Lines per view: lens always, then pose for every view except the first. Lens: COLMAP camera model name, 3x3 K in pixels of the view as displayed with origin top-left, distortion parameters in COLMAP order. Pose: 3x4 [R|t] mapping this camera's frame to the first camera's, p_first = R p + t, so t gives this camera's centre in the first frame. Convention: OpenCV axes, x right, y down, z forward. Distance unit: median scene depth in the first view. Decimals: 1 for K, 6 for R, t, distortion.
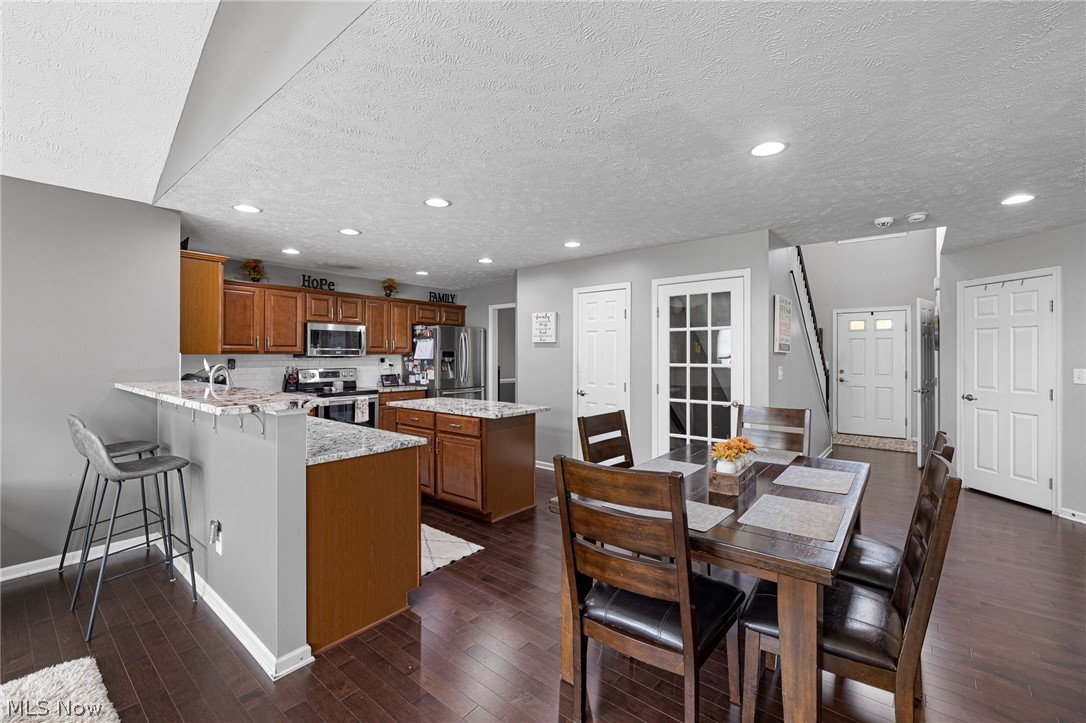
lens RADIAL K [[458.9, 0, 543.0], [0, 458.9, 352.8], [0, 0, 1]] dist [0.002581, 0.000106]
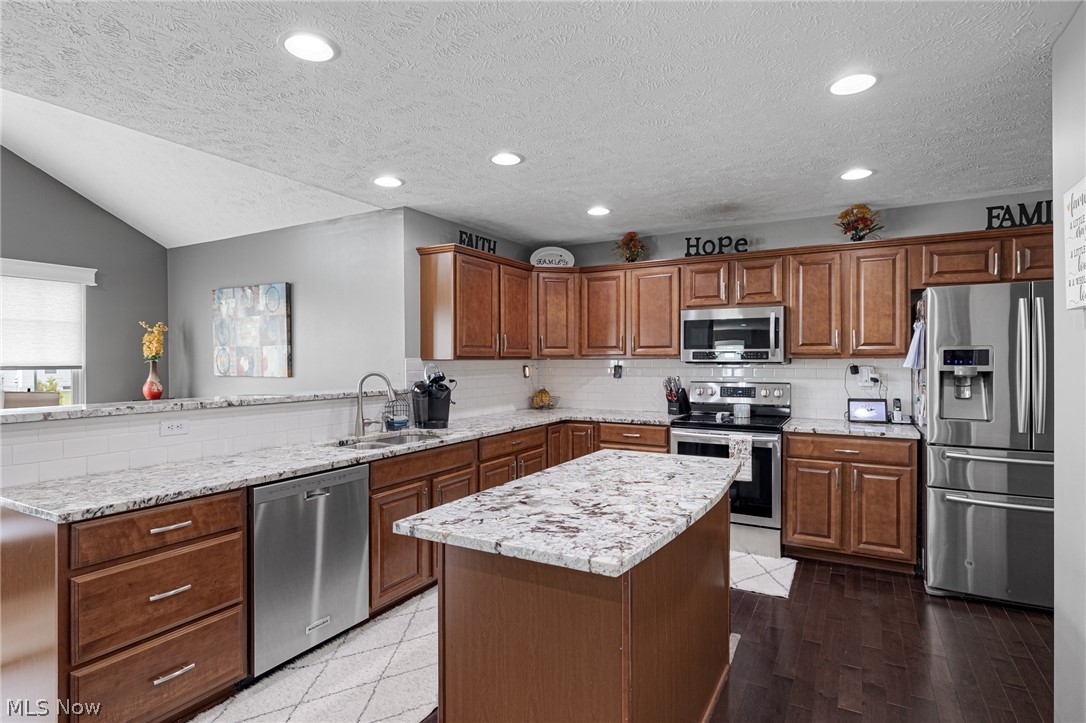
lens RADIAL K [[555.8, 0, 542.5], [0, 555.8, 364.7], [0, 0, 1]] dist [-0.000839, -0.001716]
pose [[0.174688, 0.005842, -0.984606, 0.222083], [0.007199, 0.999948, 0.007210, 0.004155], [0.984597, -0.008348, 0.174637, 0.638779]]
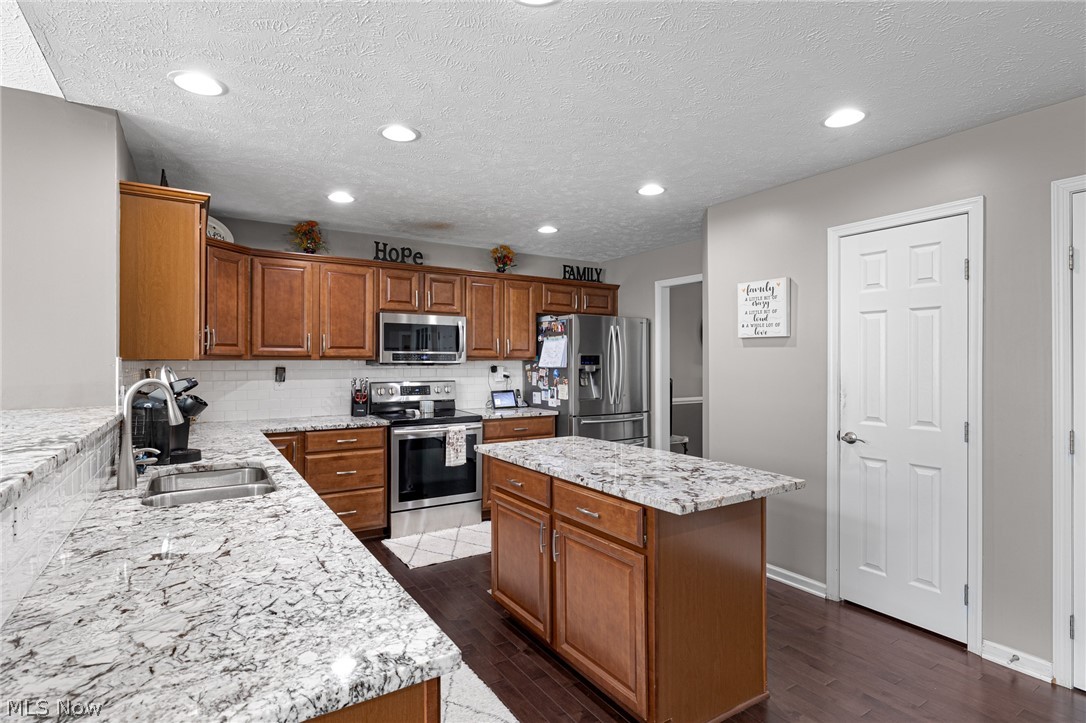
lens RADIAL K [[555.8, 0, 544.5], [0, 555.8, 359.3], [0, 0, 1]] dist [-0.000839, -0.001716]
pose [[0.953227, -0.001878, -0.302250, -0.041528], [0.002163, 0.999997, 0.000608, 0.001910], [0.302248, -0.001234, 0.953229, 0.293223]]
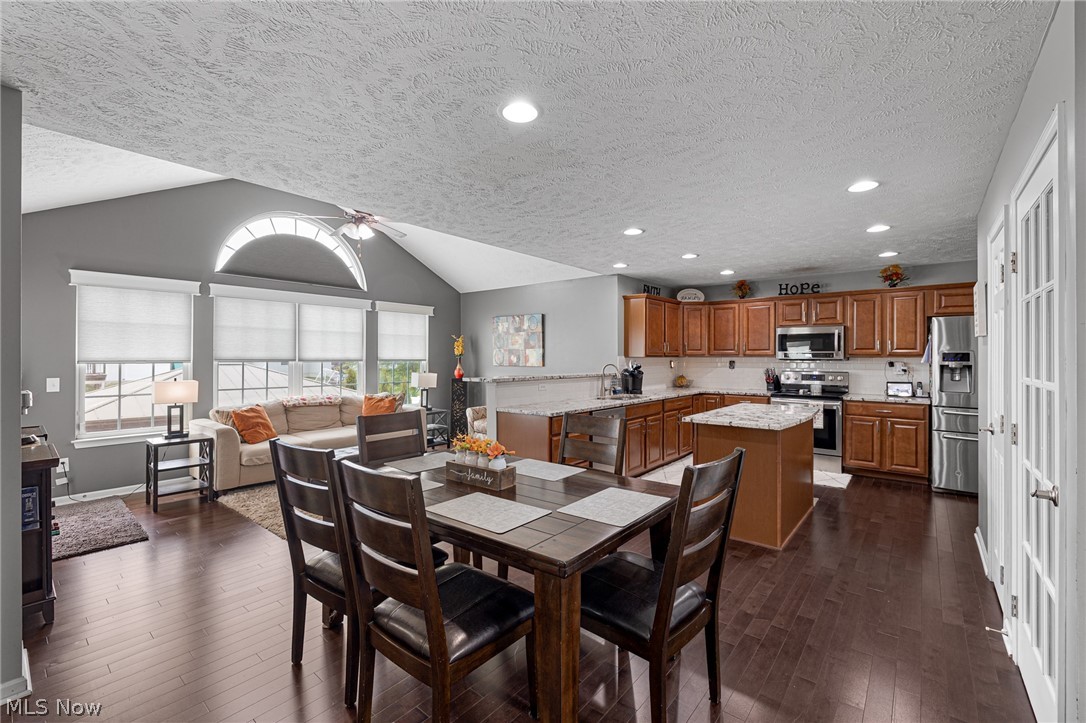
lens RADIAL K [[458.9, 0, 545.1], [0, 458.9, 357.3], [0, 0, 1]] dist [0.002581, 0.000106]
pose [[0.003608, -0.001652, -0.999992, 0.551690], [0.002568, 0.999995, -0.001643, 0.003645], [0.999990, -0.002562, 0.003612, 0.427454]]
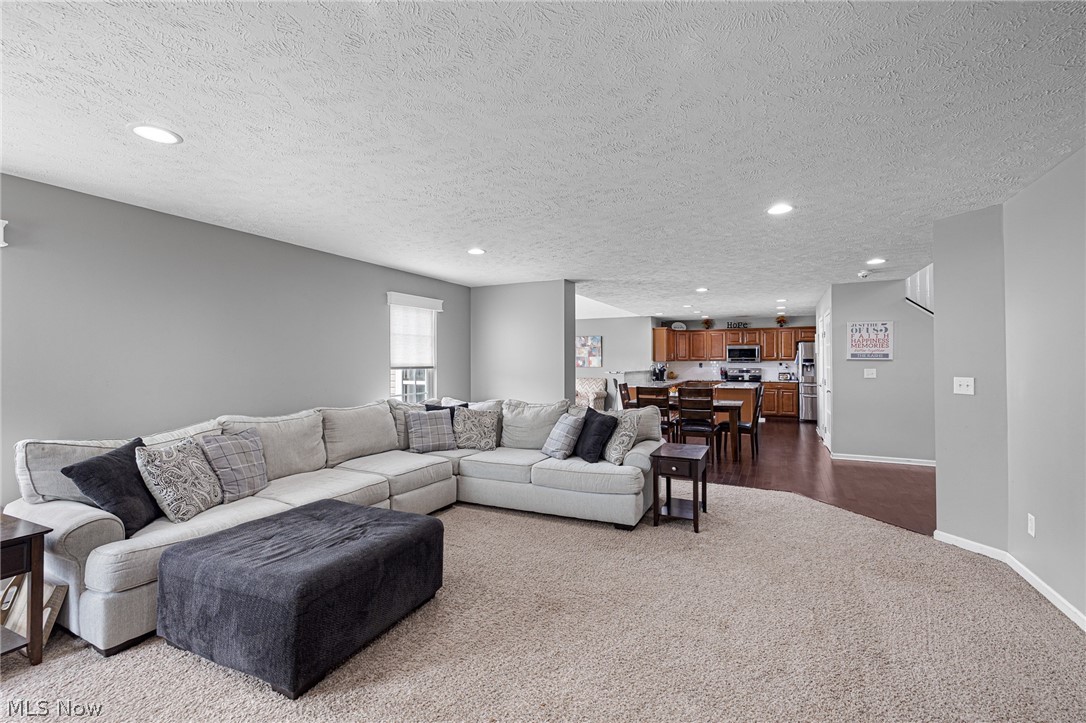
lens RADIAL K [[458.9, 0, 543.3], [0, 458.9, 358.9], [0, 0, 1]] dist [0.002581, 0.000106]
pose [[0.218821, -0.007717, -0.975734, 1.272843], [0.007818, 0.999950, -0.006155, -0.000107], [0.975734, -0.006282, 0.218871, -0.252051]]
